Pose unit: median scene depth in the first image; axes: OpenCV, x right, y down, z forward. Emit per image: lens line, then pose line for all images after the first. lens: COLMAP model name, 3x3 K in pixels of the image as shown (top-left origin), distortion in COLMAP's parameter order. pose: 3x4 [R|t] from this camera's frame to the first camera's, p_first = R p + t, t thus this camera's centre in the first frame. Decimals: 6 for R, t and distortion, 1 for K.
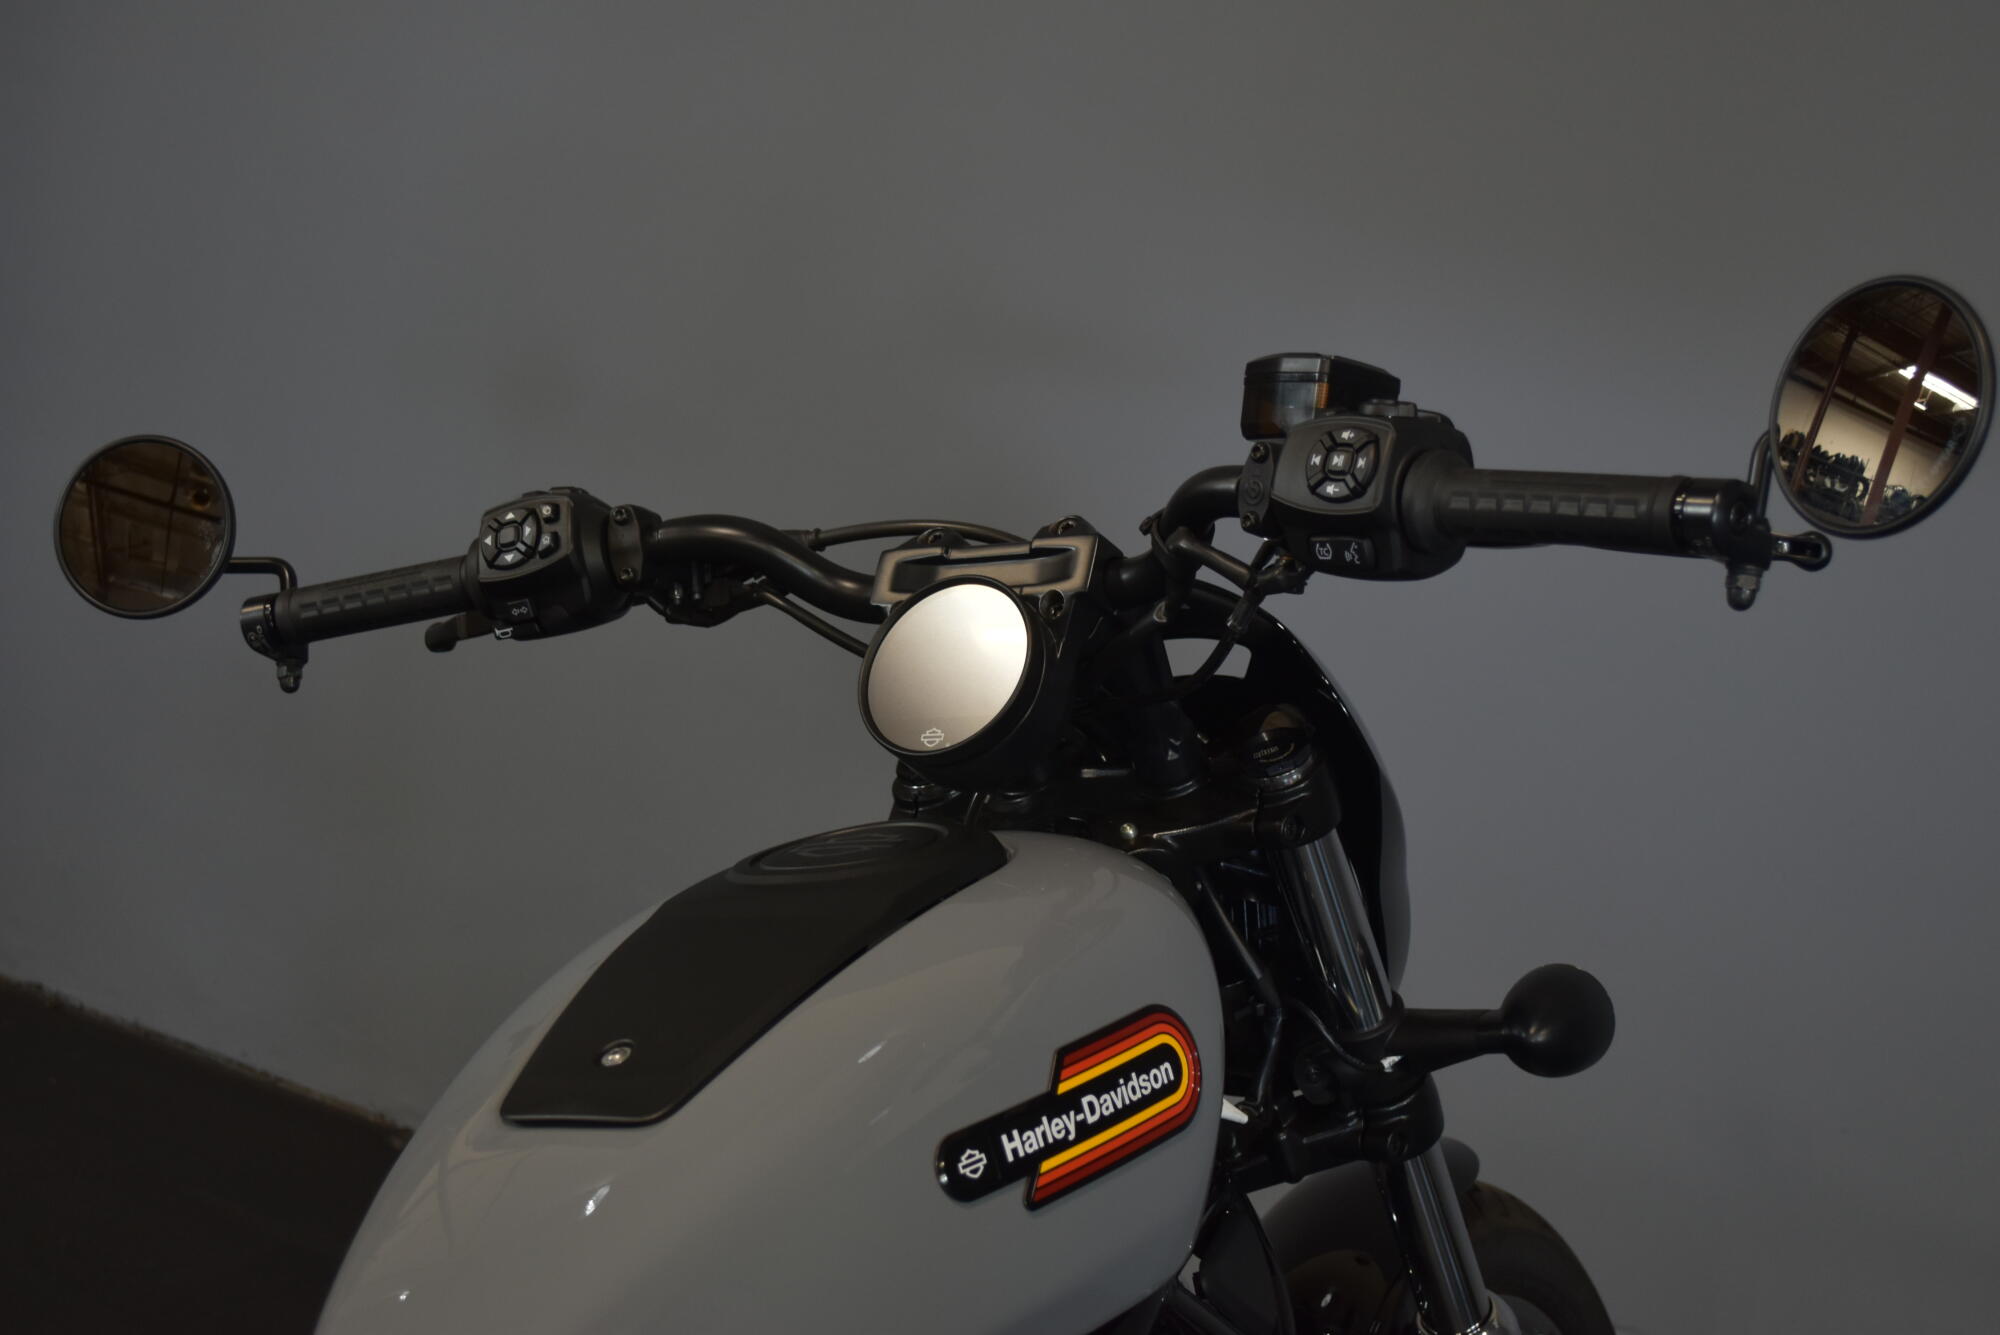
lens RADIAL K [[2897.5, 0, 1000.0], [0, 2897.5, 667.5], [0, 0, 1]] dist [-0.013528, -0.020917]
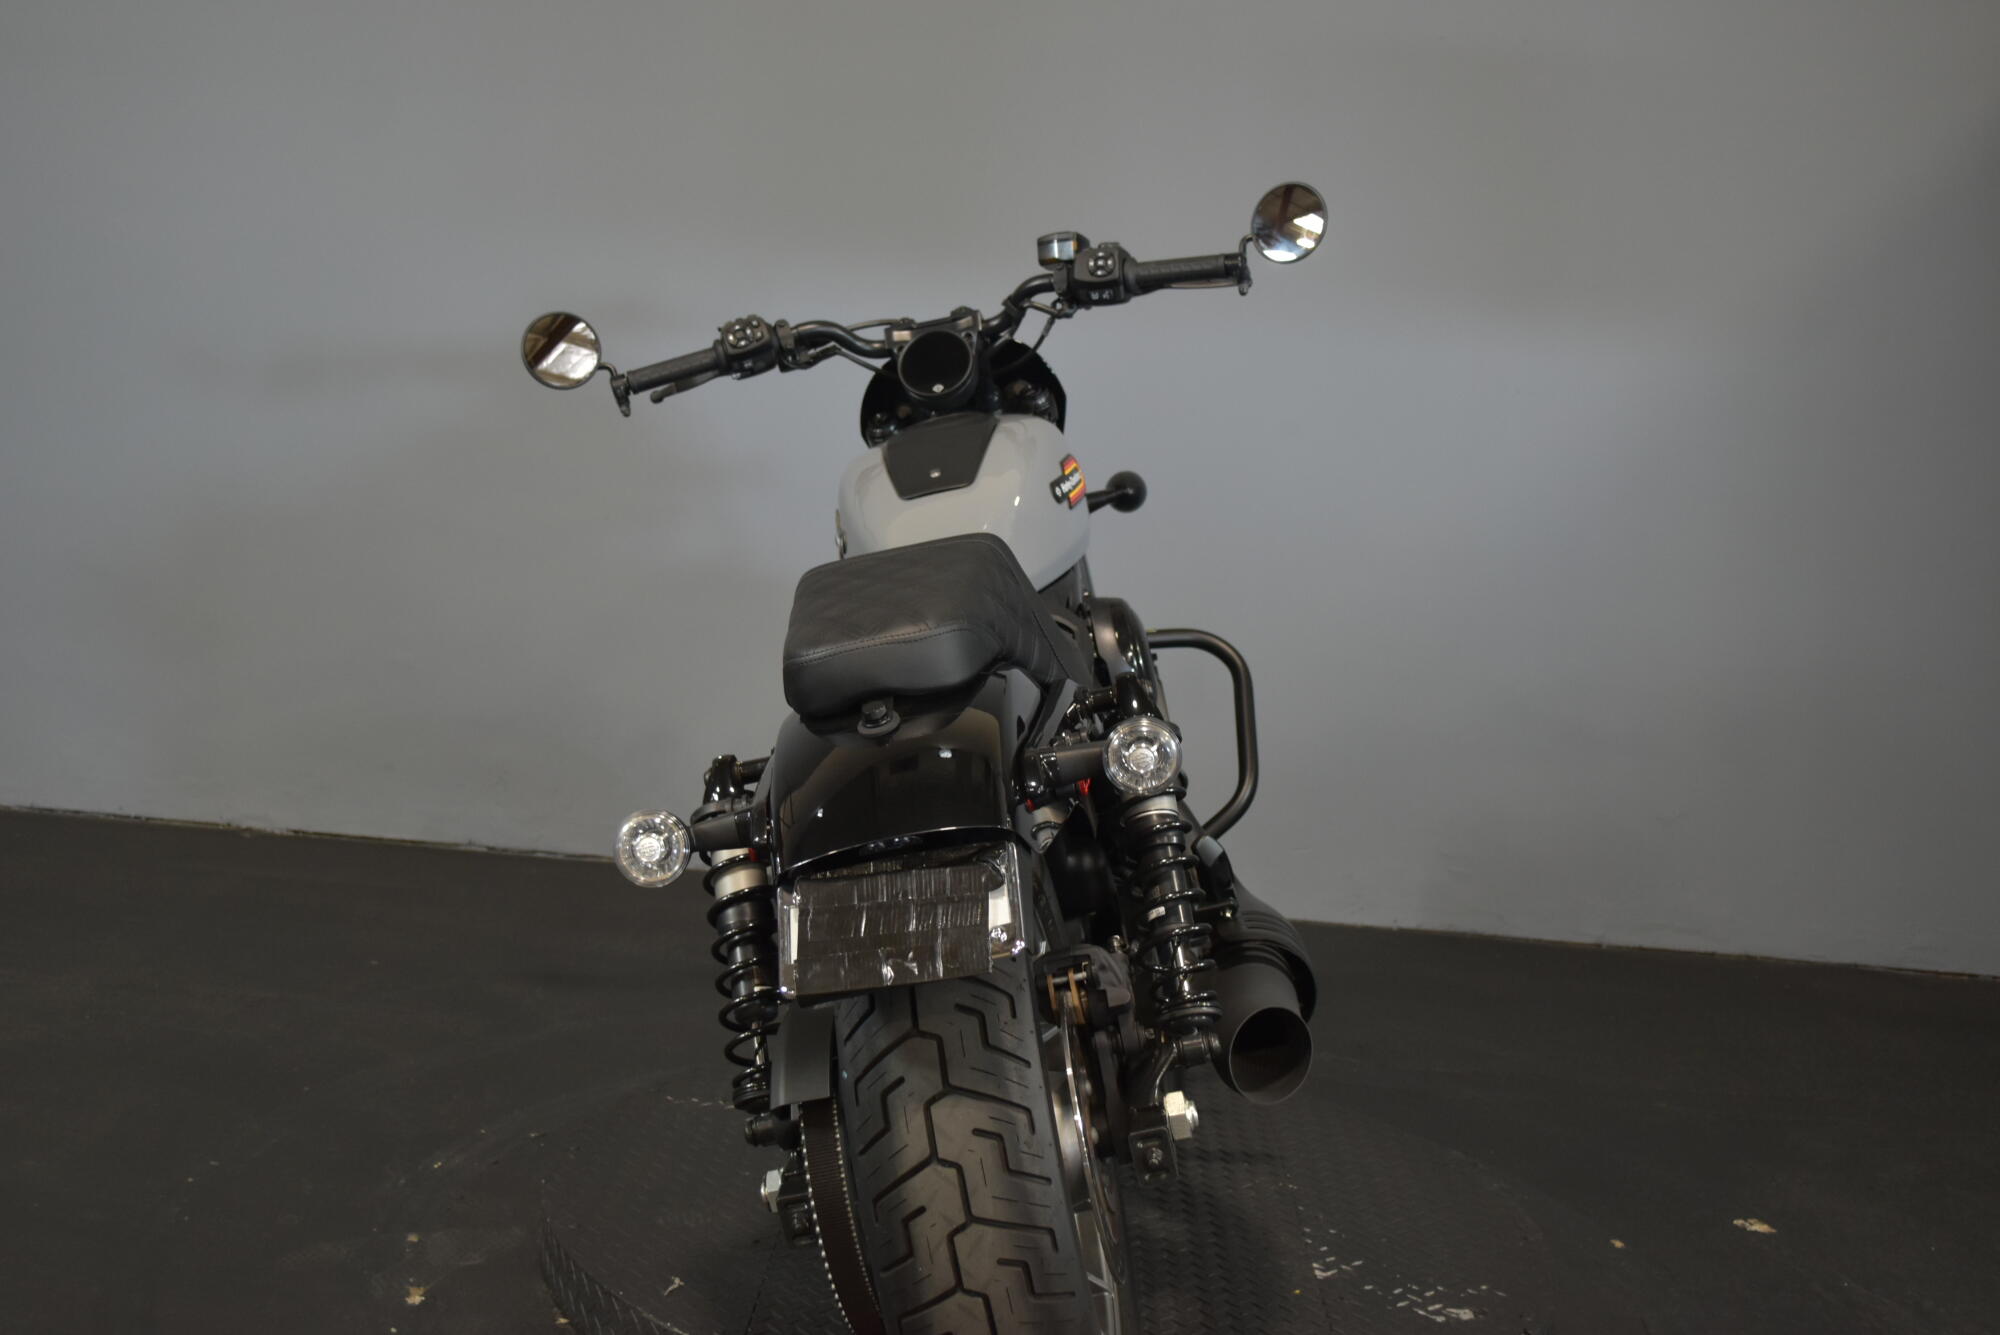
lens RADIAL K [[2188.5, 0, 1000.0], [0, 2188.5, 667.5], [0, 0, 1]] dist [-0.014812, -0.046337]
pose [[0.897912, -0.135549, 0.418785, -0.809753], [0.134003, 0.990423, 0.033259, 0.208779], [-0.419282, 0.026254, 0.907476, -0.803672]]
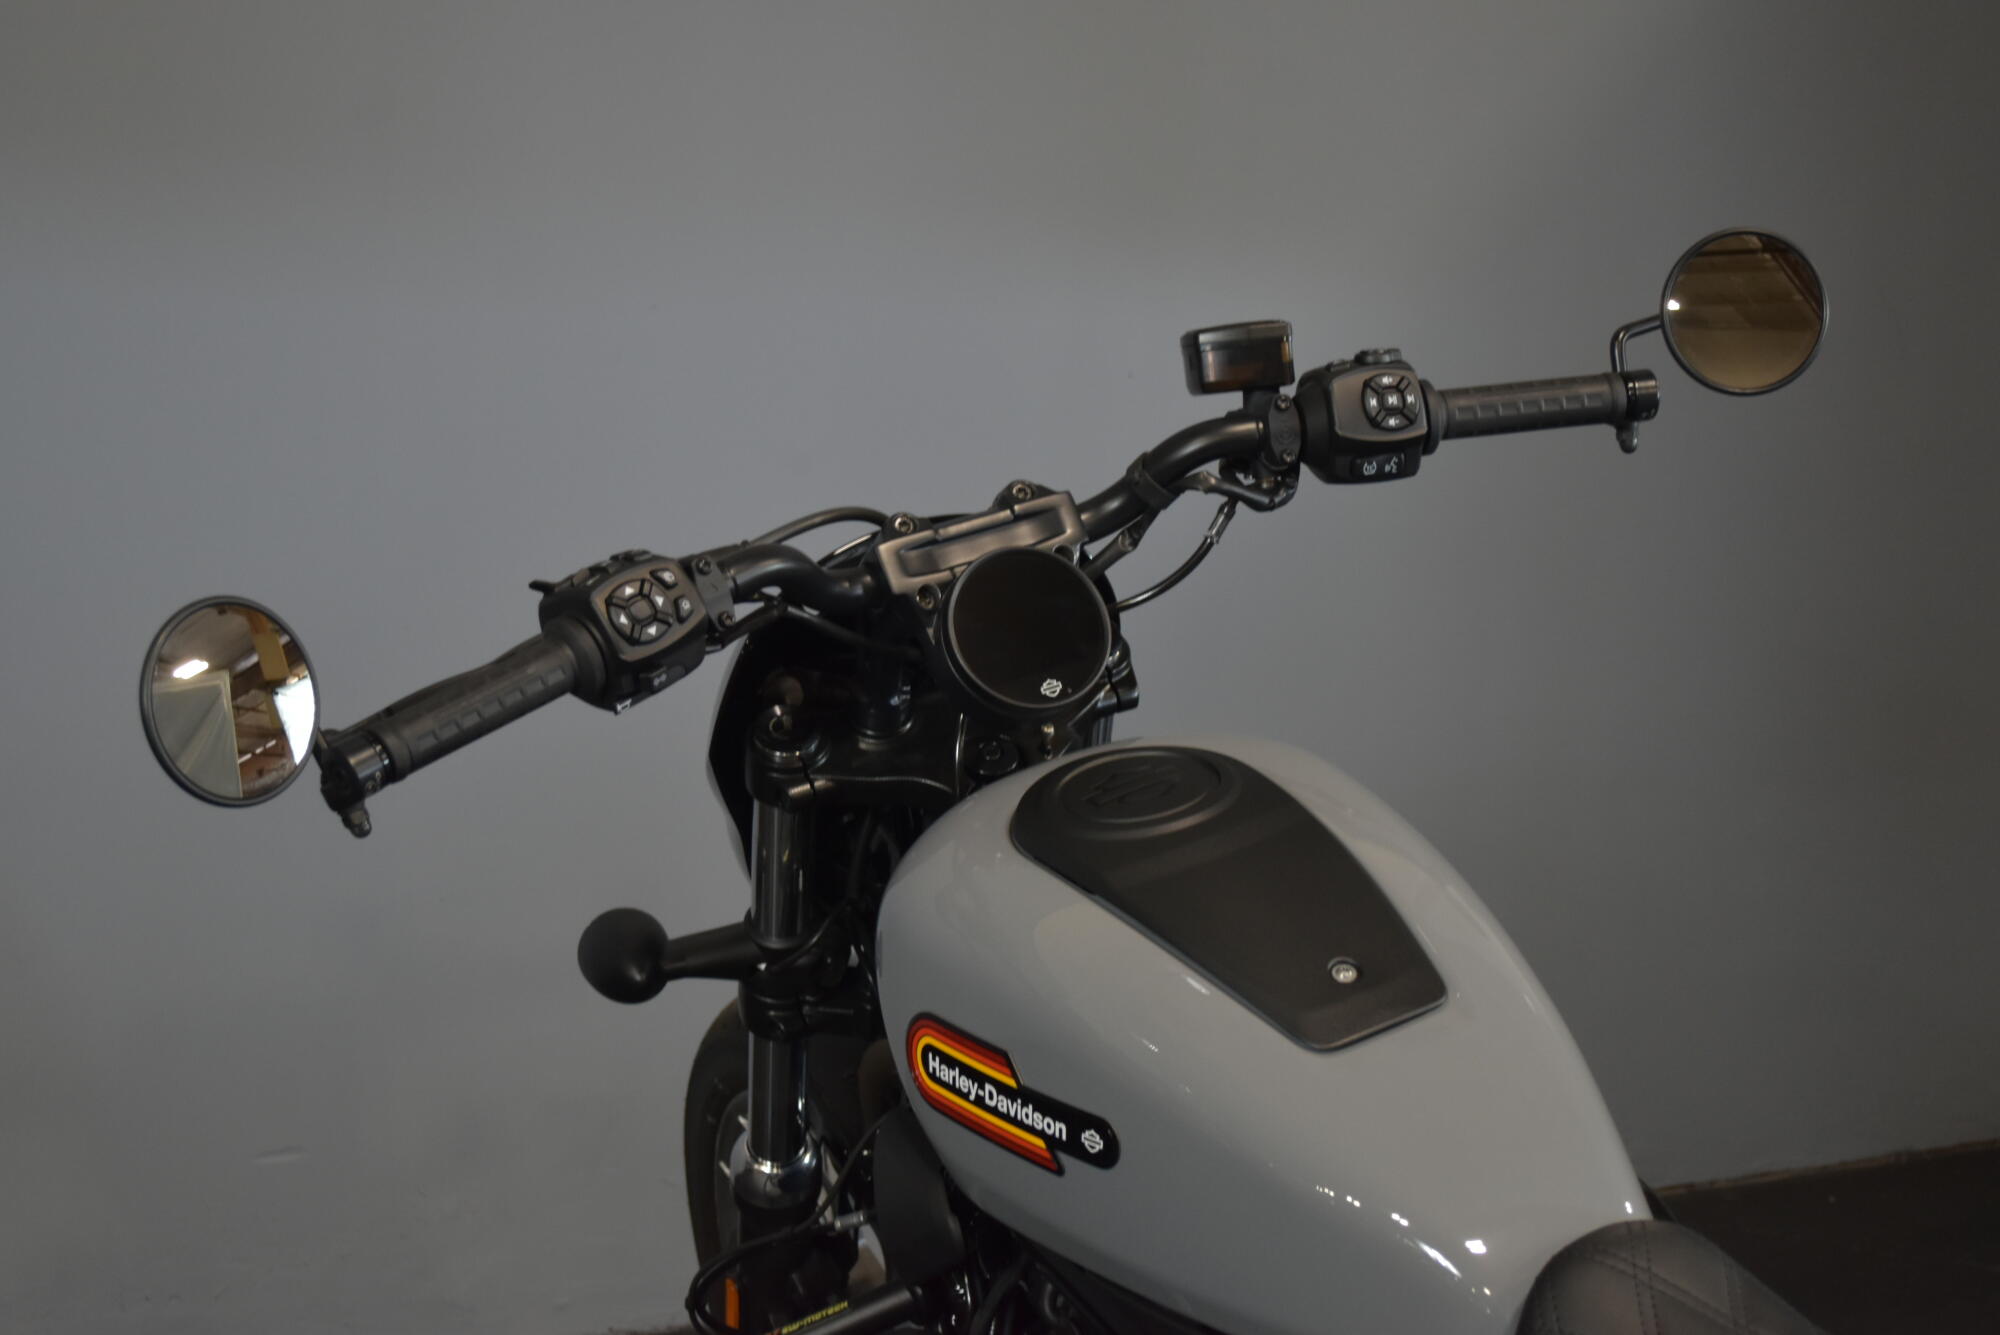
lens RADIAL K [[3026.6, 0, 1000.0], [0, 3026.6, 667.5], [0, 0, 1]] dist [-0.034406, -0.027762]
pose [[0.528694, -0.242405, 0.813463, -0.983371], [0.160018, 0.969634, 0.184942, -0.204606], [-0.833593, 0.032391, 0.551429, 0.323921]]
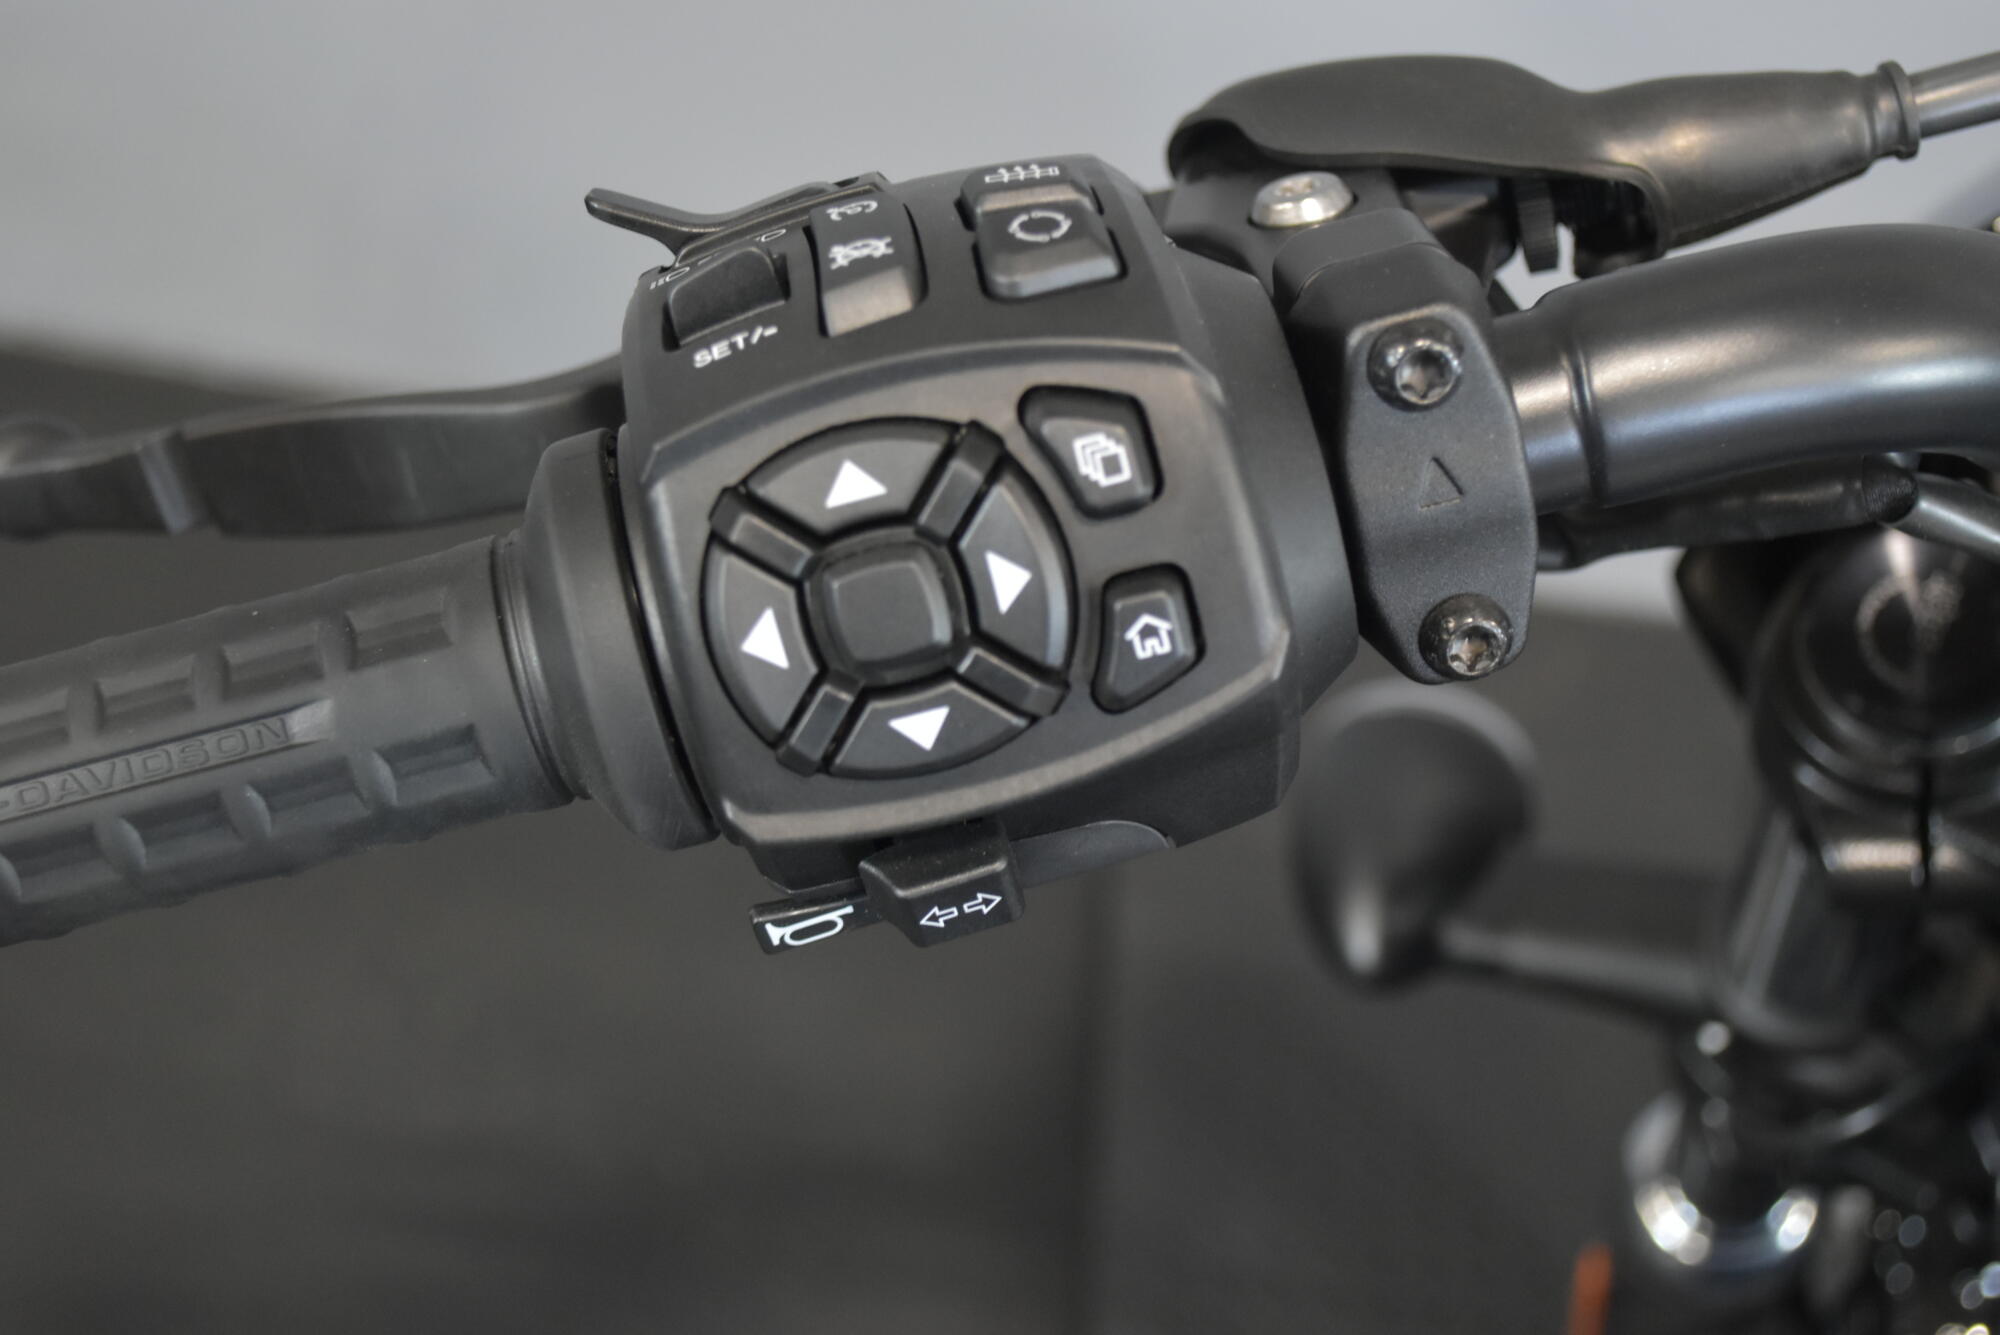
lens RADIAL K [[2644.9, 0, 1000.0], [0, 2644.9, 667.5], [0, 0, 1]] dist [-0.015421, -0.015378]
pose [[0.910246, -0.266945, 0.316532, -0.221264], [0.053994, 0.834439, 0.548449, -0.135517], [-0.410532, -0.482133, 0.773958, 0.885008]]
